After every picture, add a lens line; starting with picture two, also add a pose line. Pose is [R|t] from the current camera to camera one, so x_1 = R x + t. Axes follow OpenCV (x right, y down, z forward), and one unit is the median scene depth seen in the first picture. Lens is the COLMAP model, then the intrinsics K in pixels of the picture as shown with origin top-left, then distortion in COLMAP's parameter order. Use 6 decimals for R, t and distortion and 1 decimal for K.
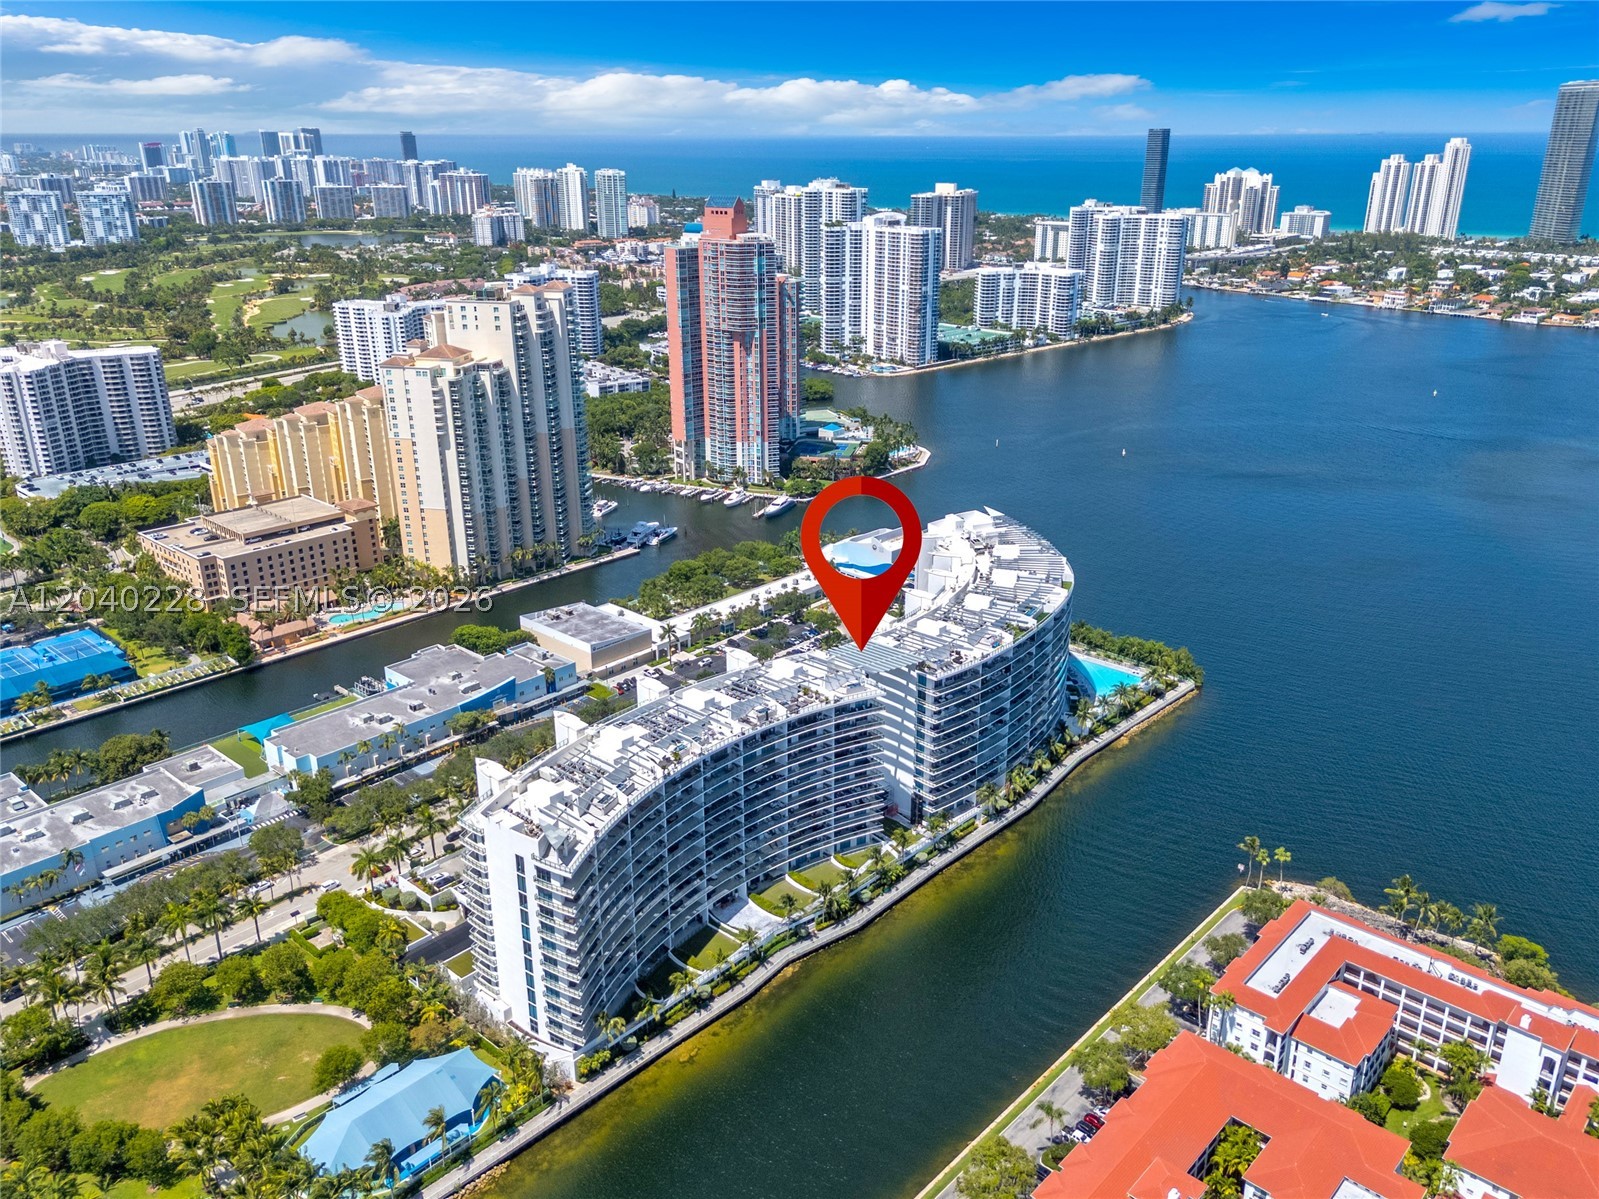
lens RADIAL K [[1170.4, 0, 812.6], [0, 1170.4, 595.4], [0, 0, 1]] dist [0.088535, -0.084386]
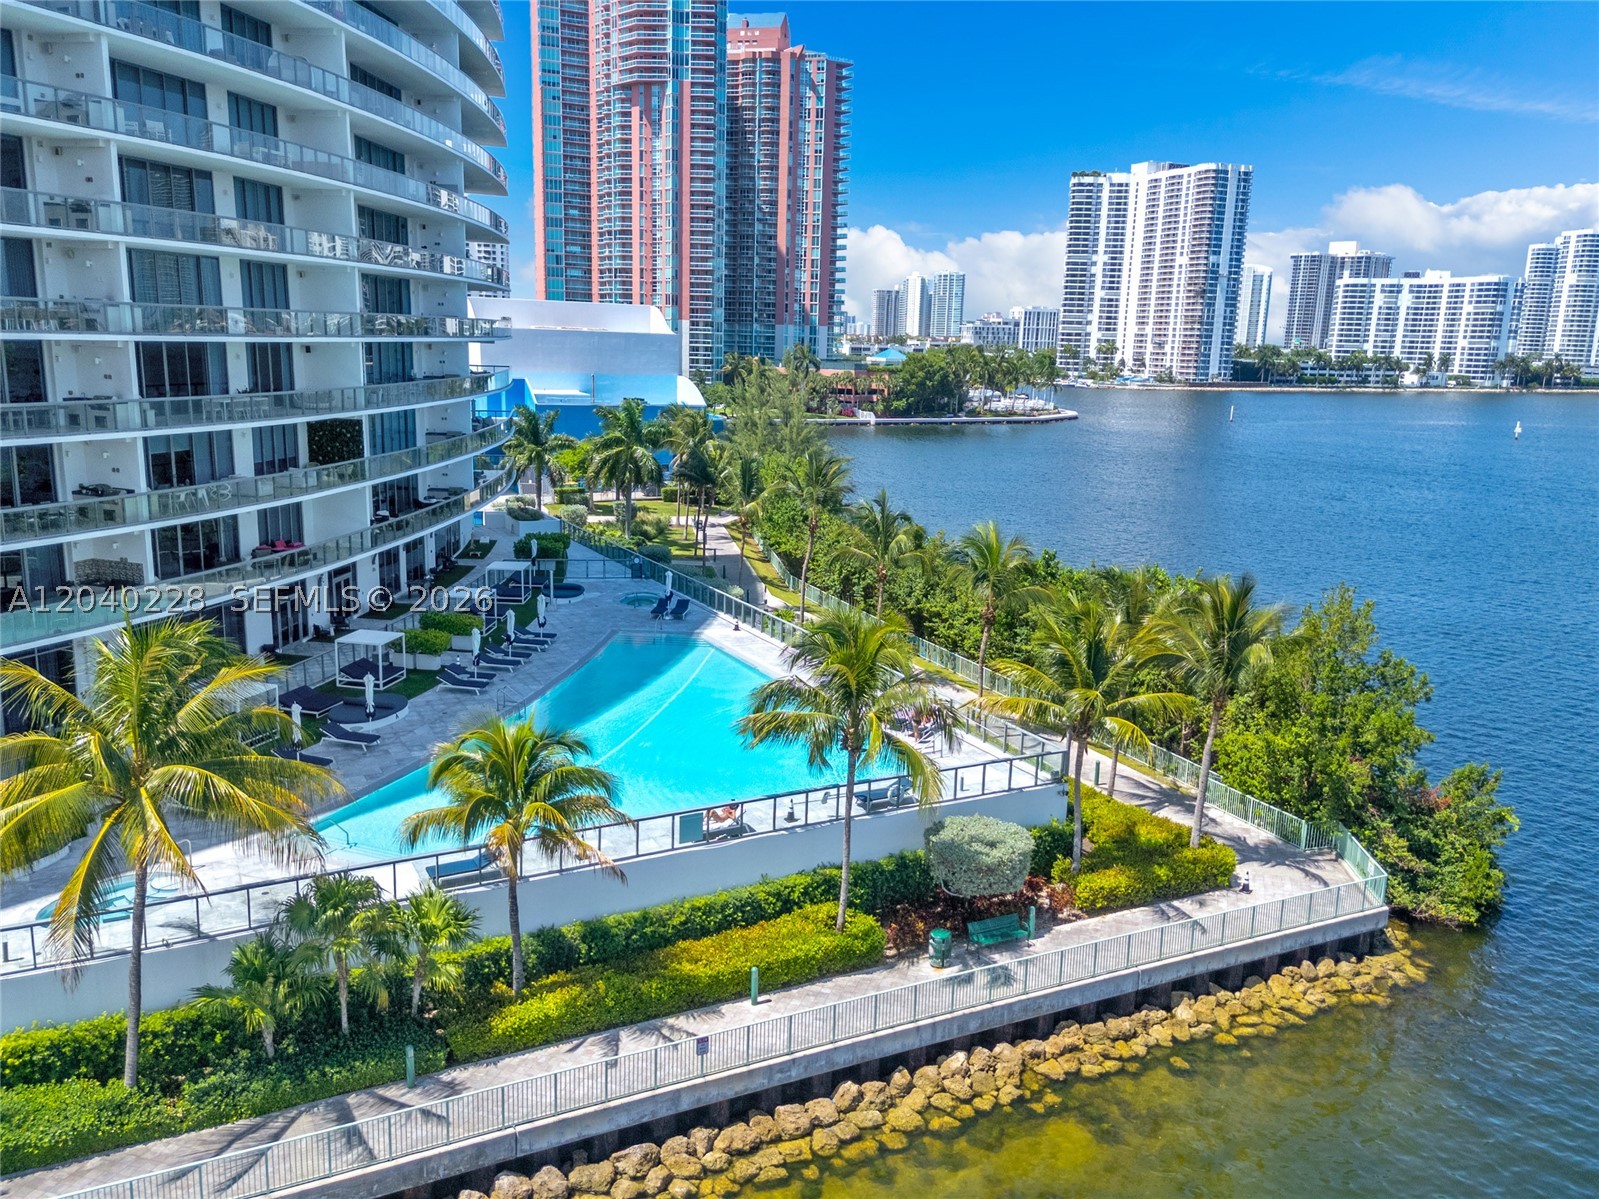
lens RADIAL K [[1296.4, 0, 770.5], [0, 1296.4, 577.2], [0, 0, 1]] dist [0.089101, -0.045105]
pose [[0.944037, 0.099471, -0.314483, 0.208154], [-0.145590, 0.981200, -0.126689, 0.048098], [0.295969, 0.165384, 0.940771, 0.590002]]
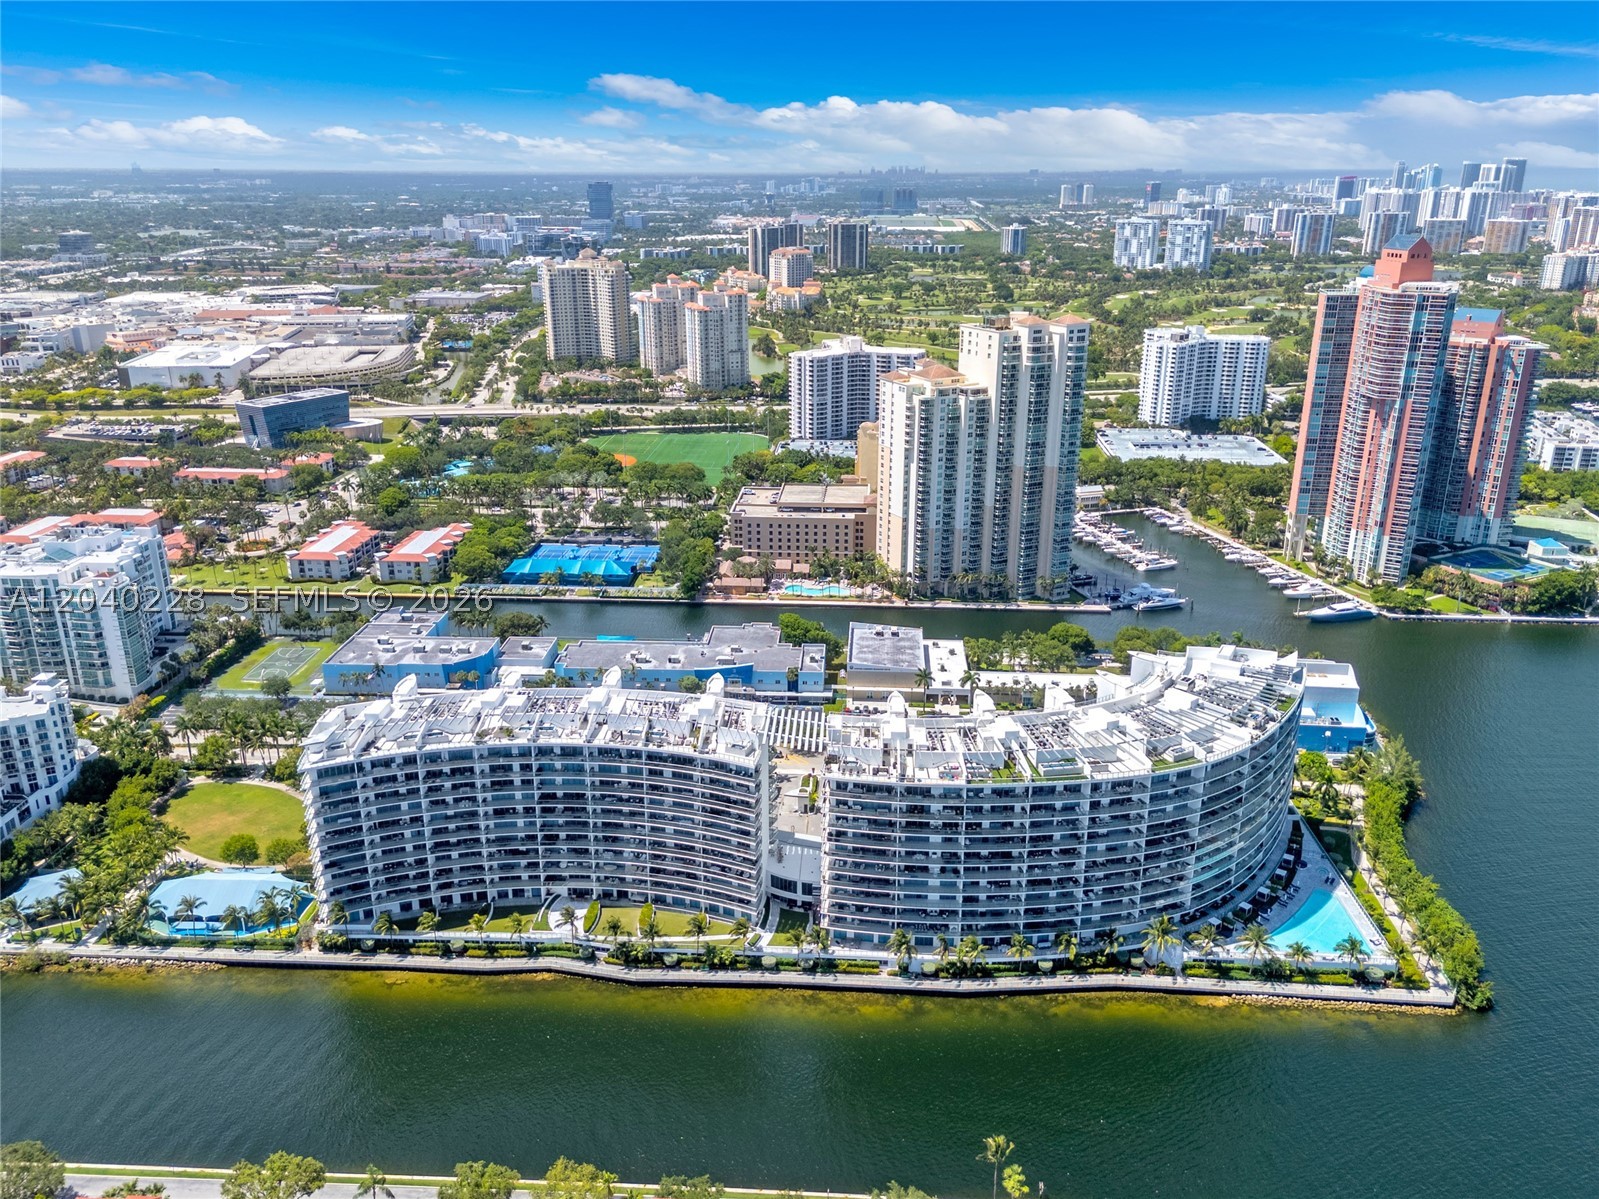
lens RADIAL K [[1170.4, 0, 812.6], [0, 1170.4, 595.4], [0, 0, 1]] dist [0.088535, -0.084386]
pose [[0.651594, 0.258544, -0.713148, 0.345377], [-0.275833, 0.956524, 0.094752, -0.070060], [0.706641, 0.134970, 0.694580, 0.182190]]
